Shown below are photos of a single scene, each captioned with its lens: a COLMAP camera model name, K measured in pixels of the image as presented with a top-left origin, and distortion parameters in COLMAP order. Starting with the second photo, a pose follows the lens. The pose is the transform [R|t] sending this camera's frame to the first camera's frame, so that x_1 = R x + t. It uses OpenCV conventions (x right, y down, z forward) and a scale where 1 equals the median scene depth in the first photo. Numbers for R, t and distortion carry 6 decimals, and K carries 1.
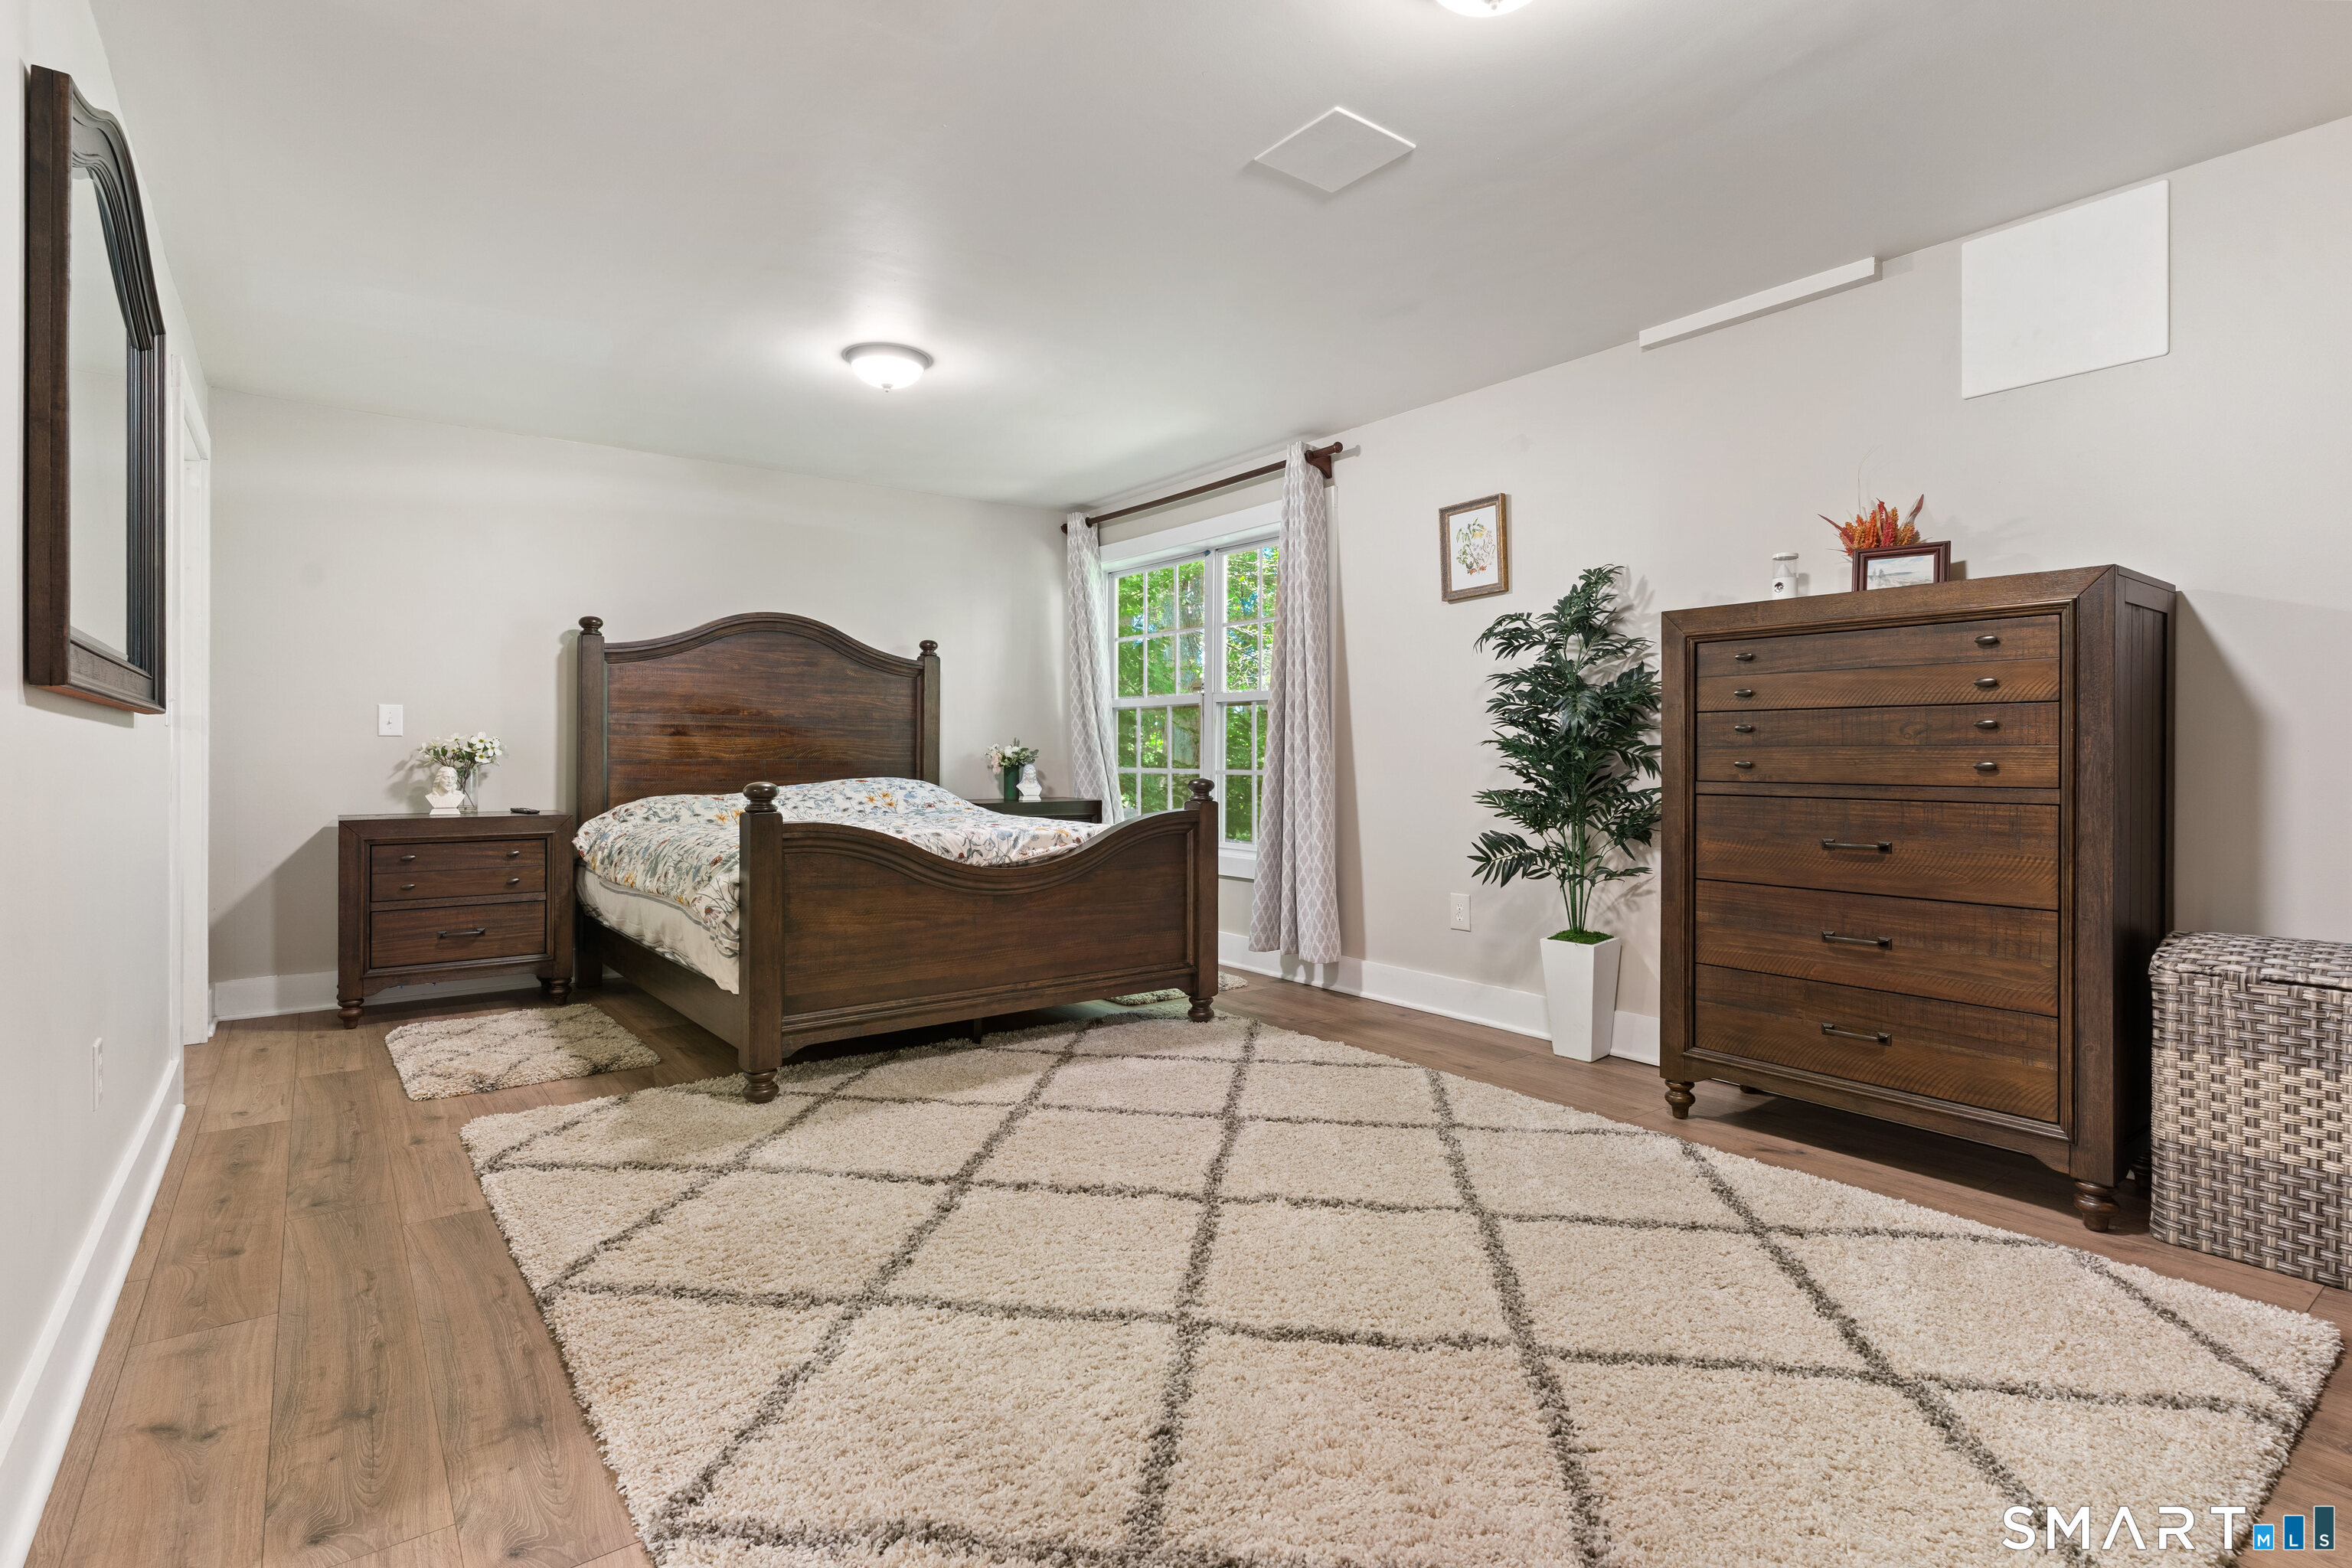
lens RADIAL K [[1130.1, 0, 1165.5], [0, 1130.1, 763.0], [0, 0, 1]] dist [-0.007046, 0.000906]
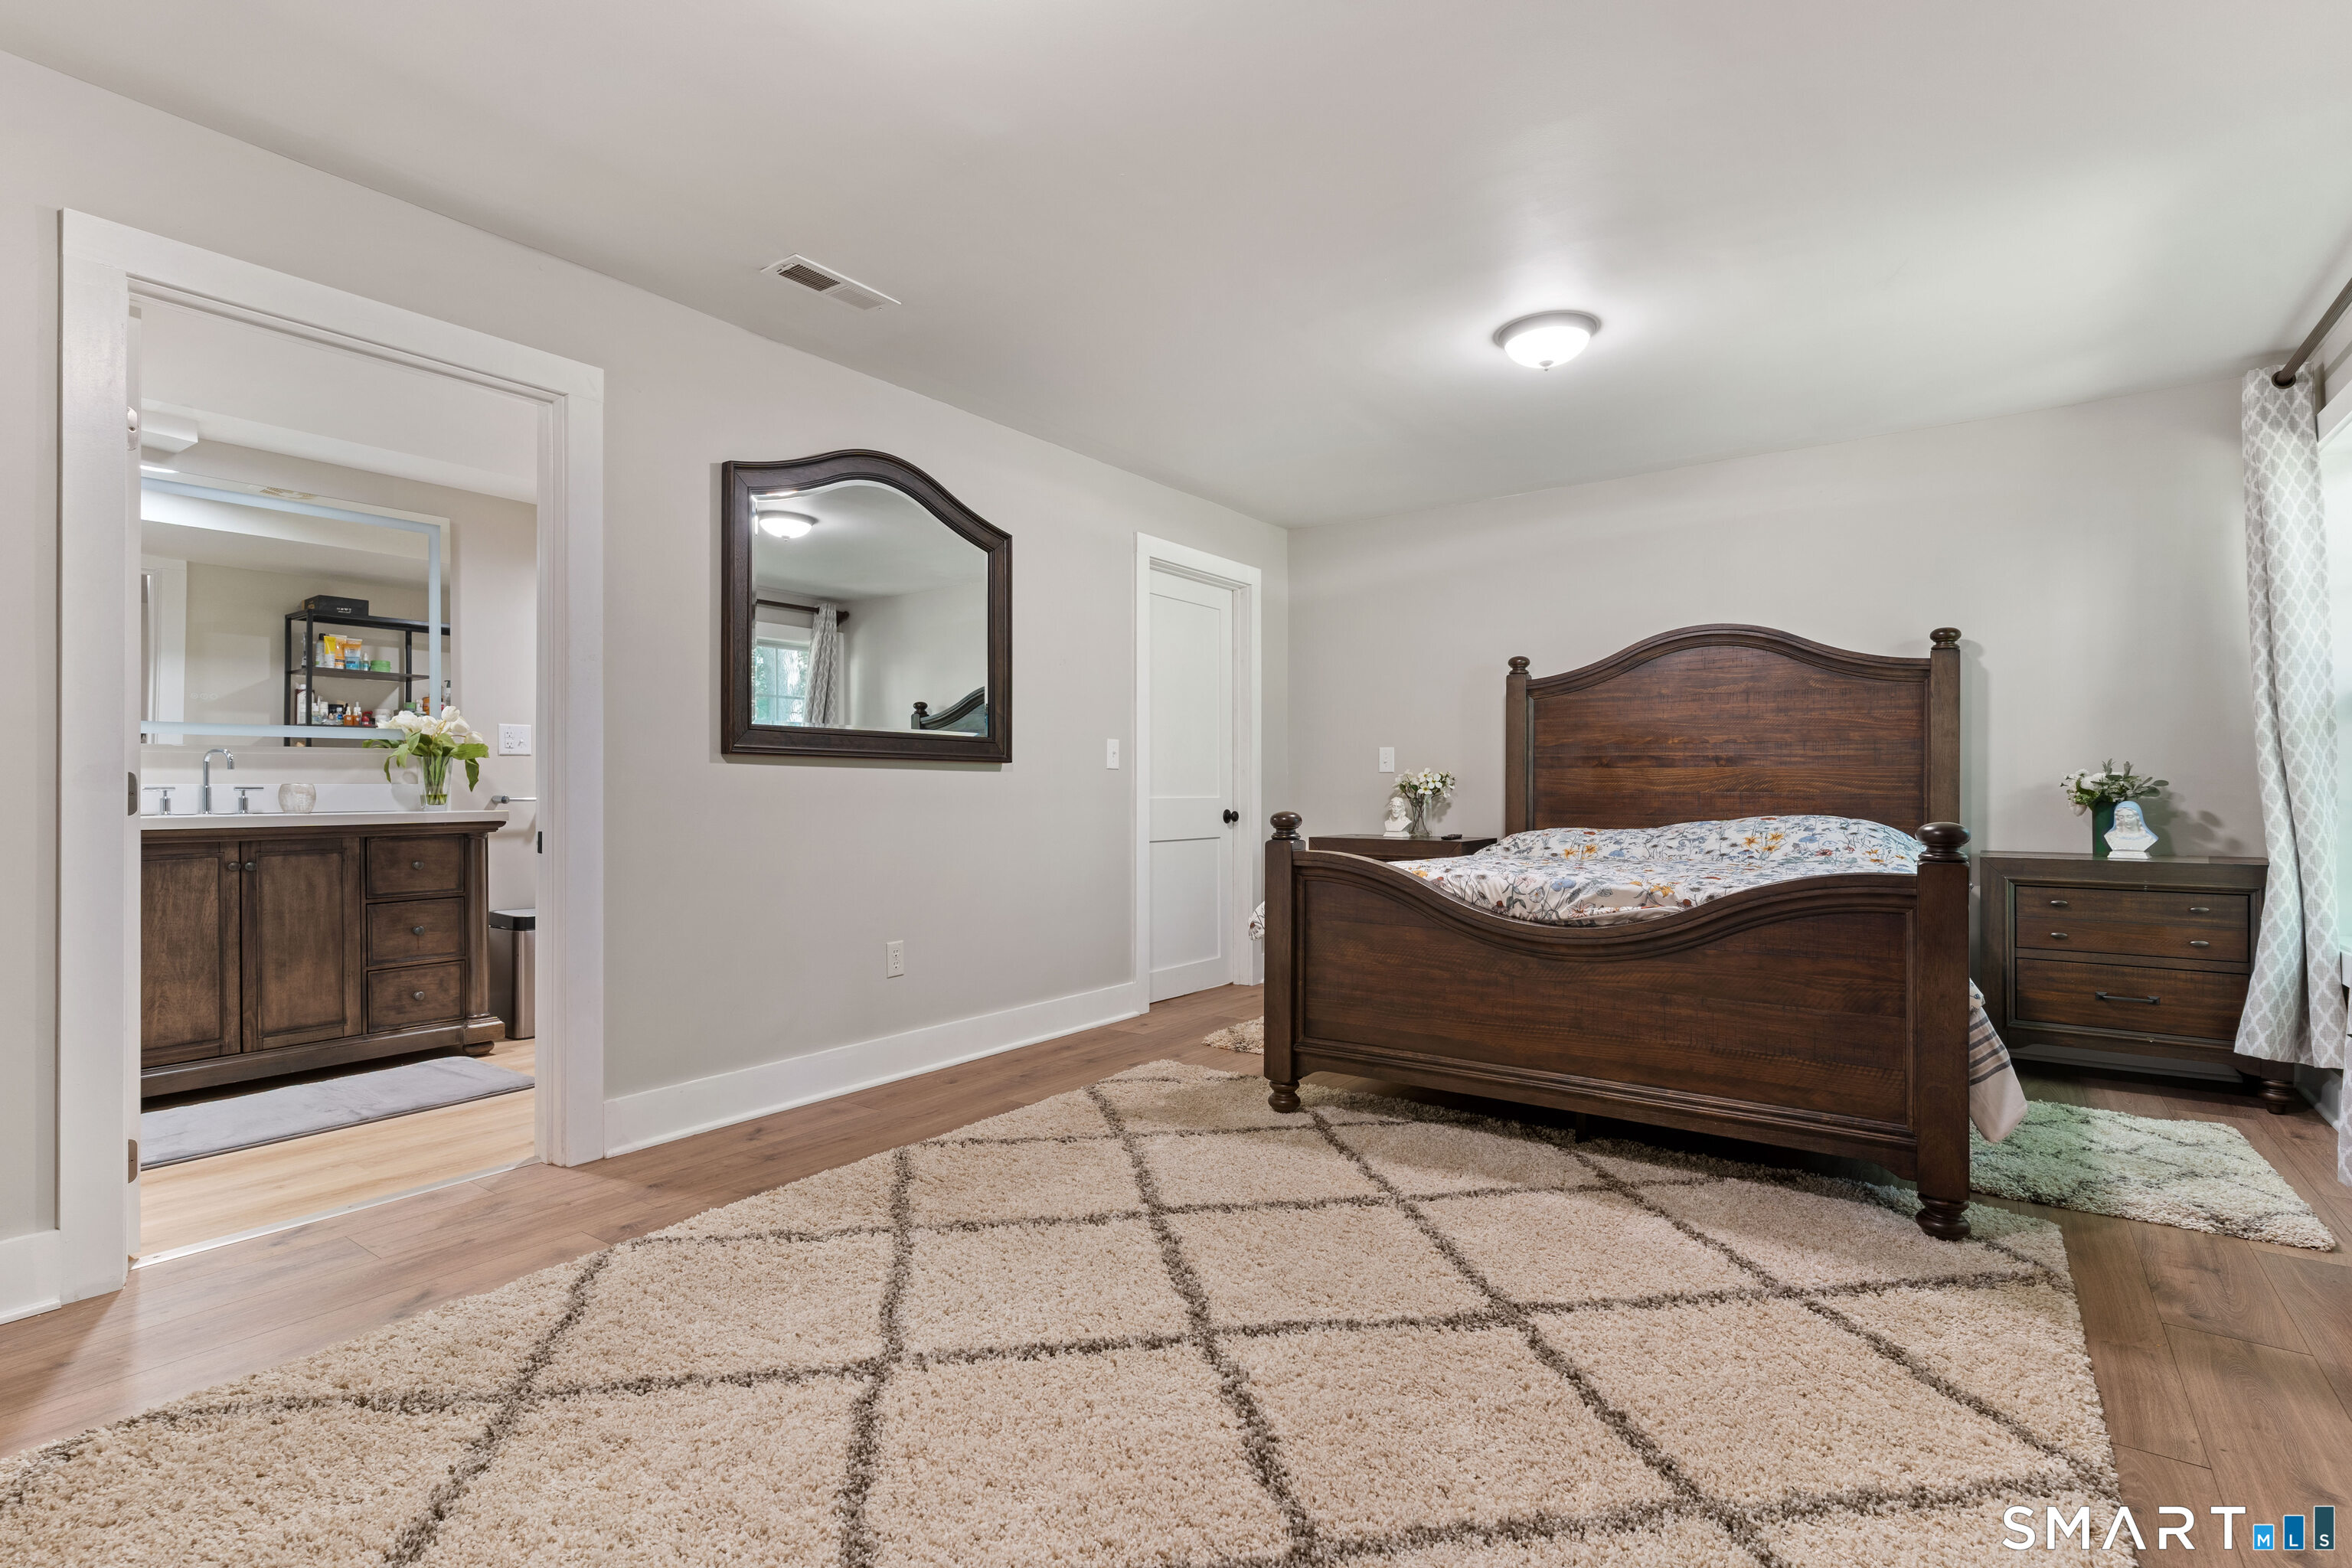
lens RADIAL K [[1130.1, 0, 1167.0], [0, 1130.1, 793.6], [0, 0, 1]] dist [-0.007046, 0.000906]
pose [[0.289082, 0.001059, -0.957304, 0.666298], [-0.006566, 0.999978, -0.000877, 0.002318], [0.957282, 0.006539, 0.289082, 0.619907]]
